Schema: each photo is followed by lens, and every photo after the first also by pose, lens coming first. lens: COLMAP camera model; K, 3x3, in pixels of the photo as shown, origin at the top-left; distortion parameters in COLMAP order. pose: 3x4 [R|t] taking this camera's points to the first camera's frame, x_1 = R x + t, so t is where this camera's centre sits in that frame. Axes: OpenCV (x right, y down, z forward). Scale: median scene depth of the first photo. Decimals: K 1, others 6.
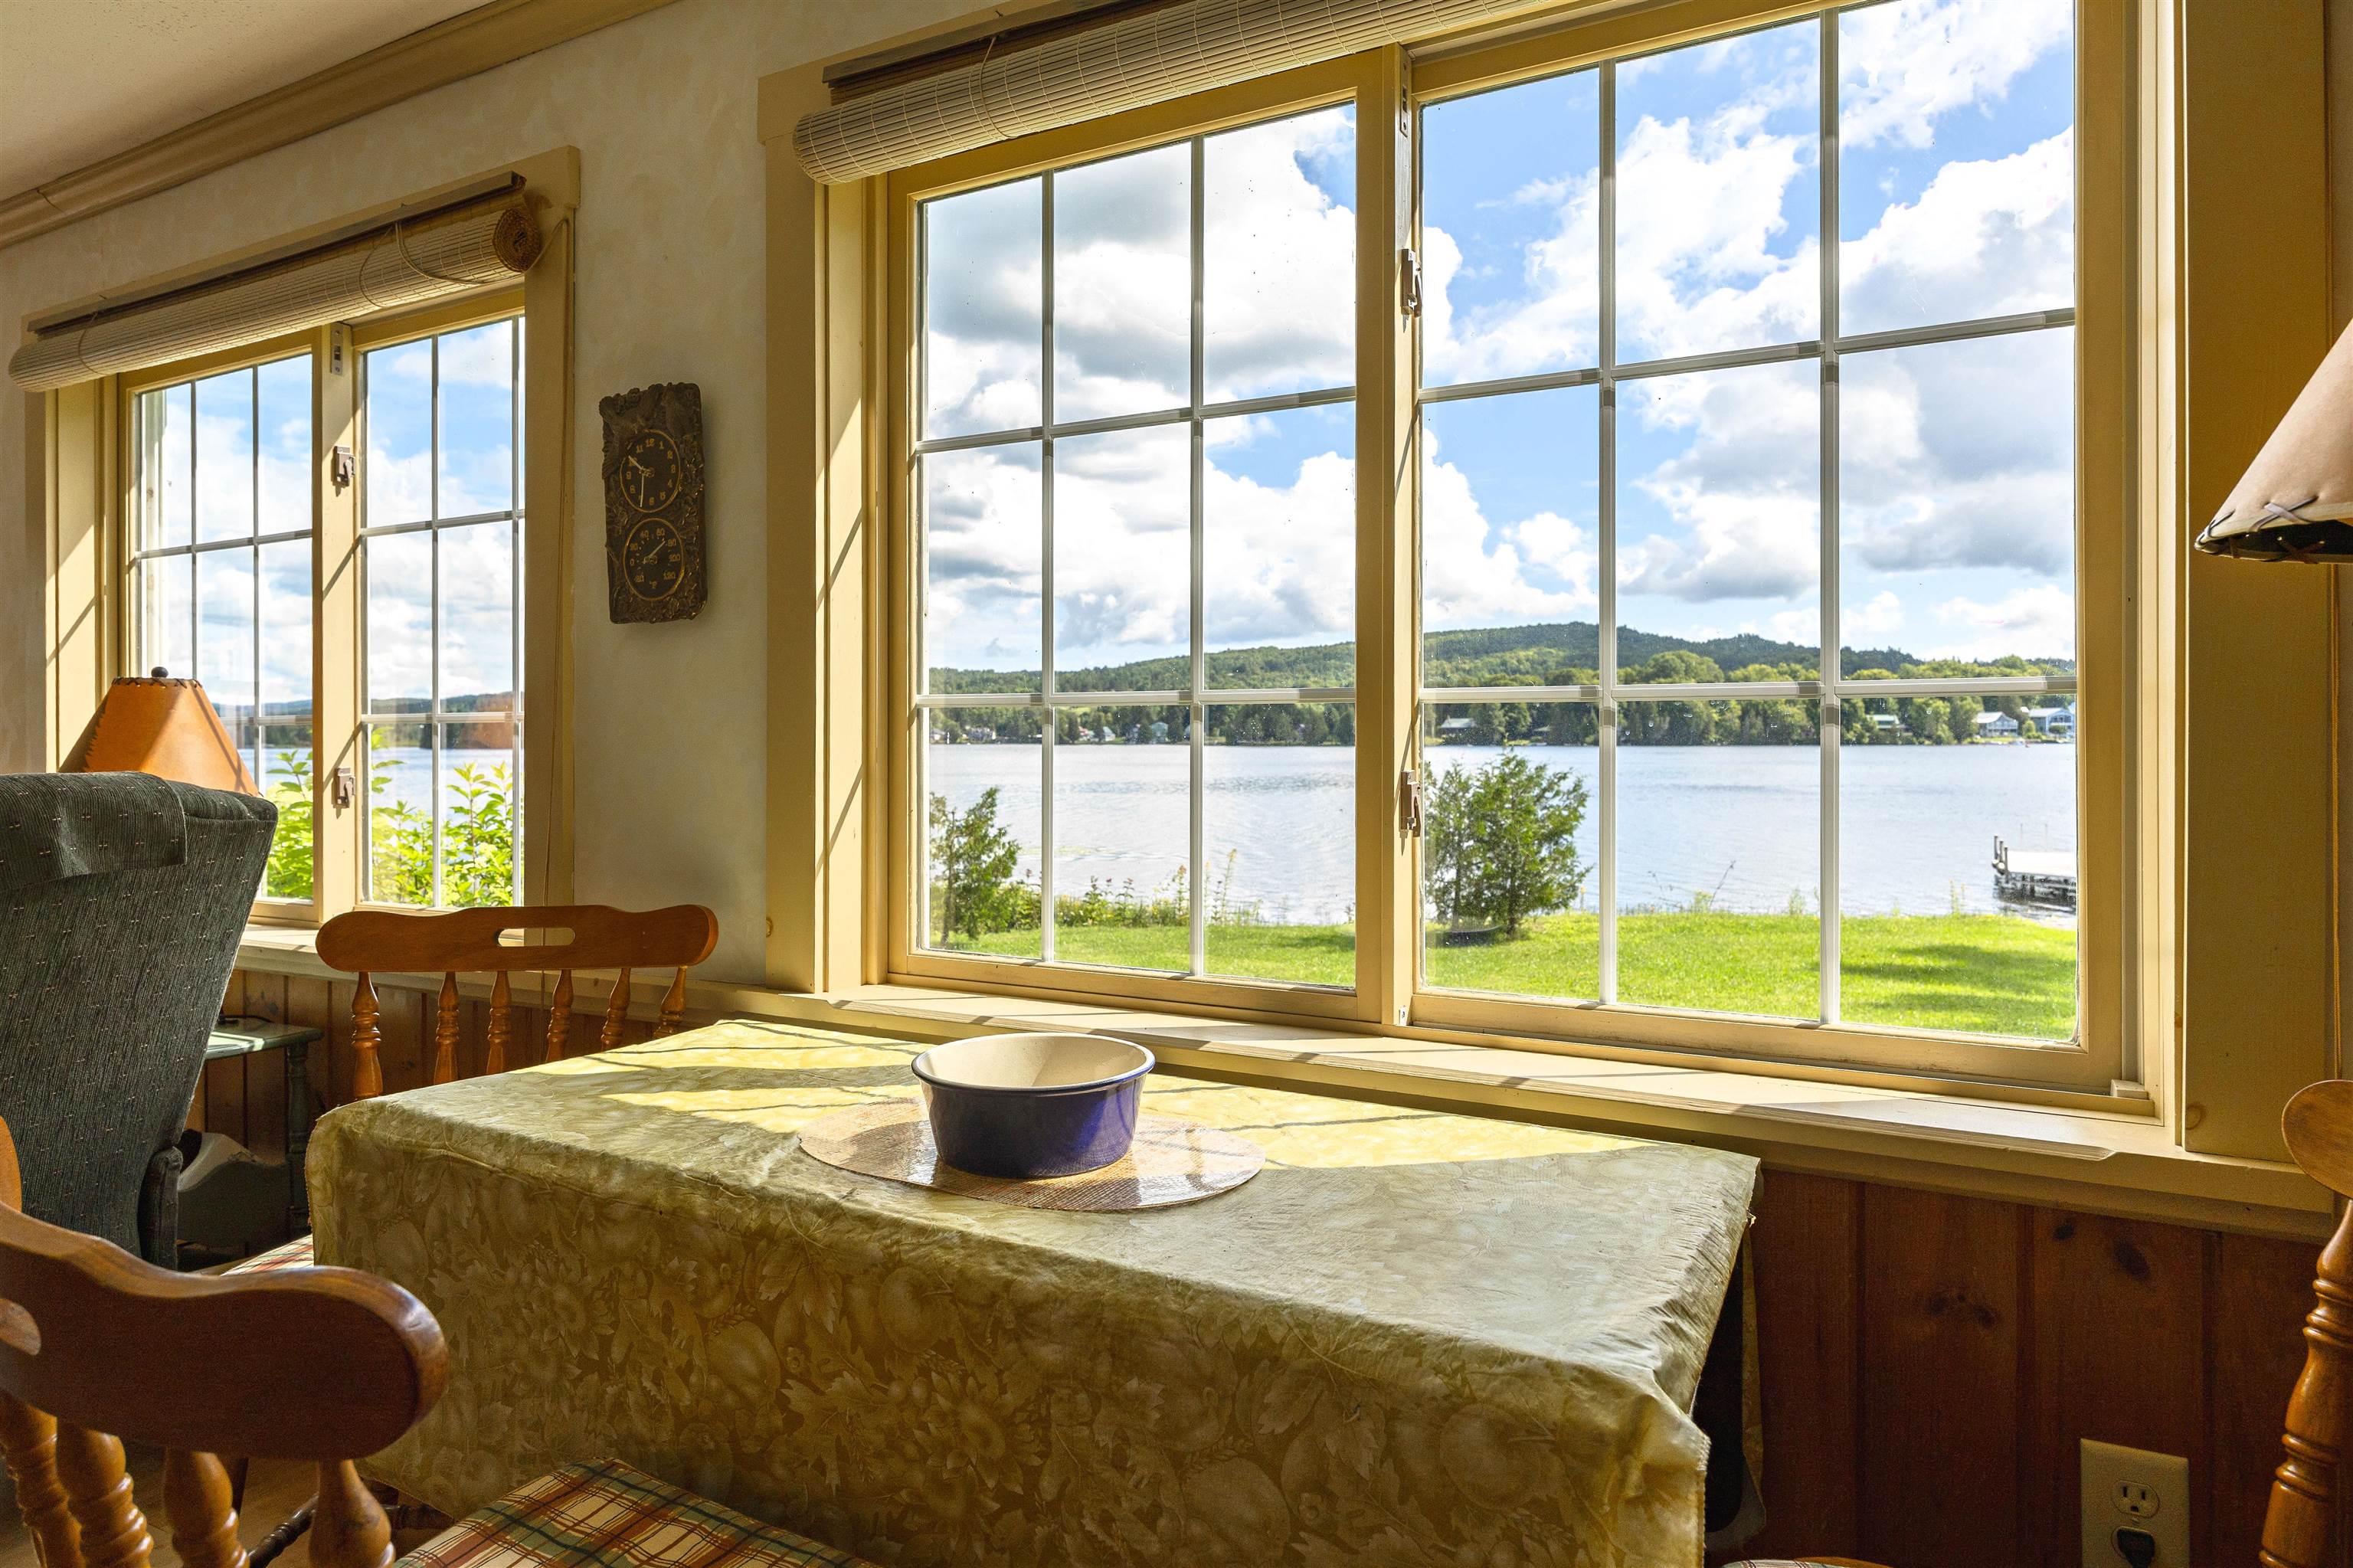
lens RADIAL K [[1397.4, 0, 1179.5], [0, 1397.4, 736.3], [0, 0, 1]] dist [-0.023024, 0.002489]
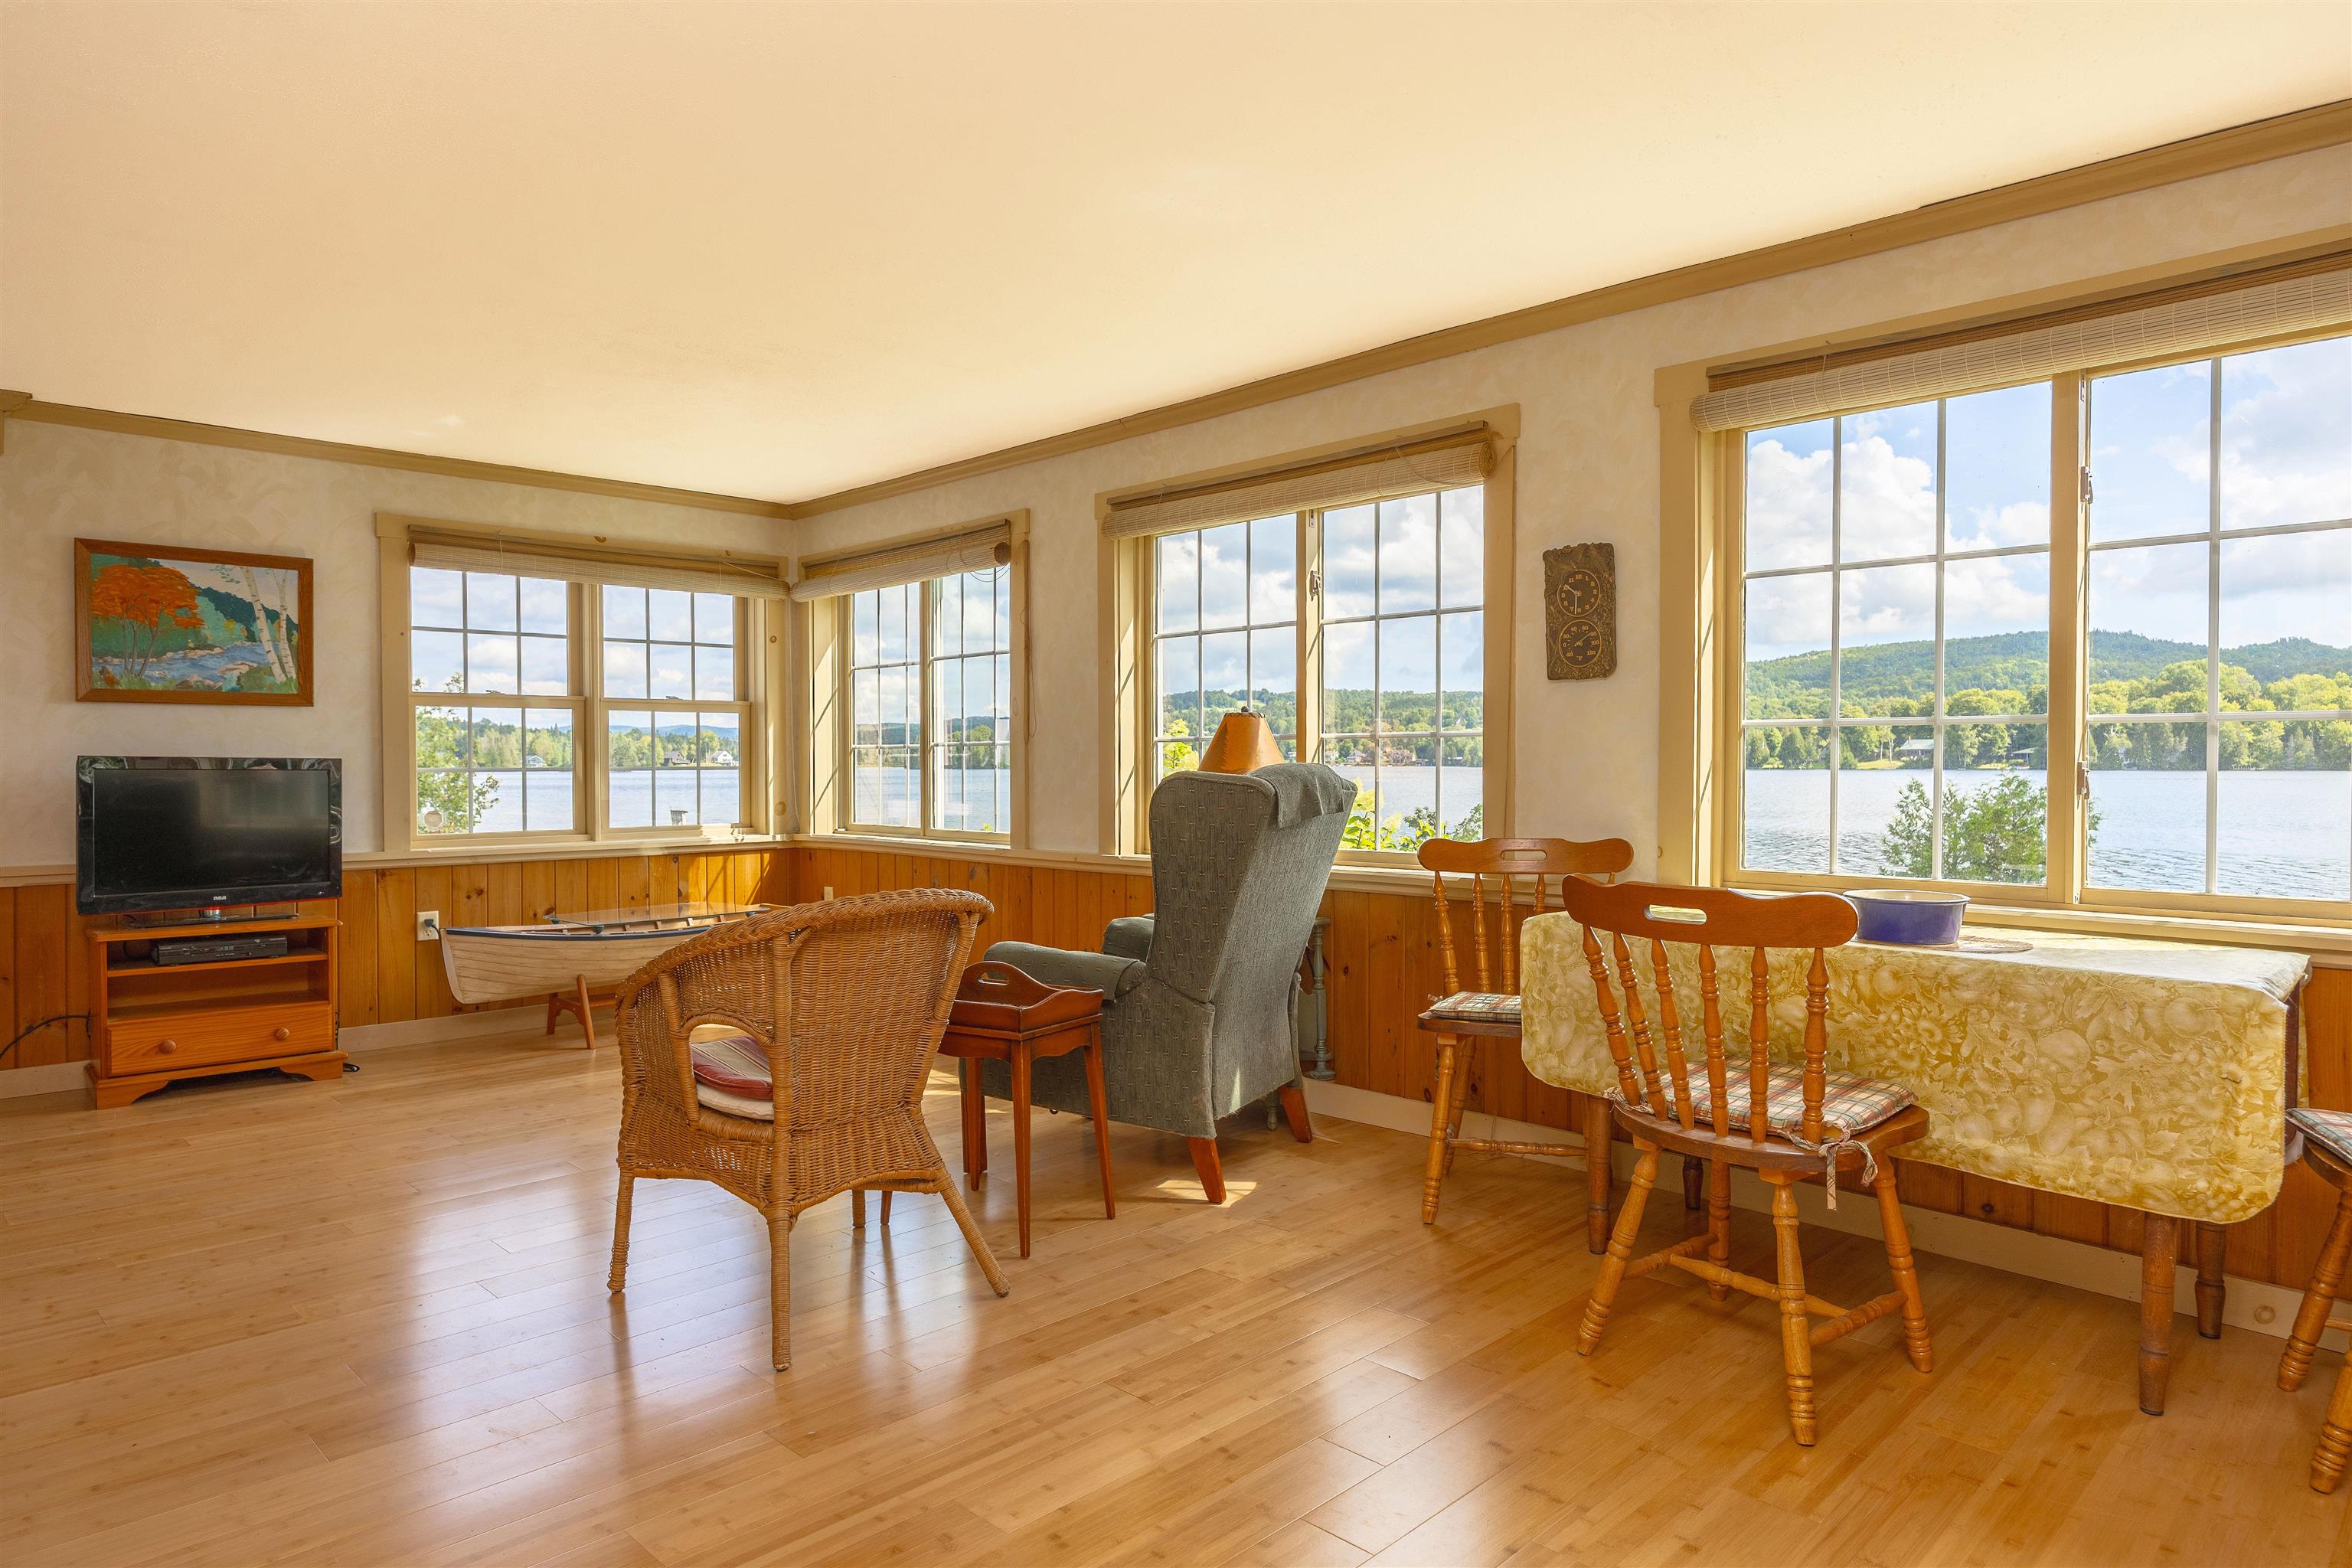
lens RADIAL K [[1396.7, 0, 1197.0], [0, 1396.7, 785.0], [0, 0, 1]] dist [-0.023024, 0.002489]
pose [[0.959886, 0.007052, -0.280302, -0.430991], [-0.001598, 0.999805, 0.019683, 0.021648], [0.280386, -0.018446, 0.959710, -1.024430]]
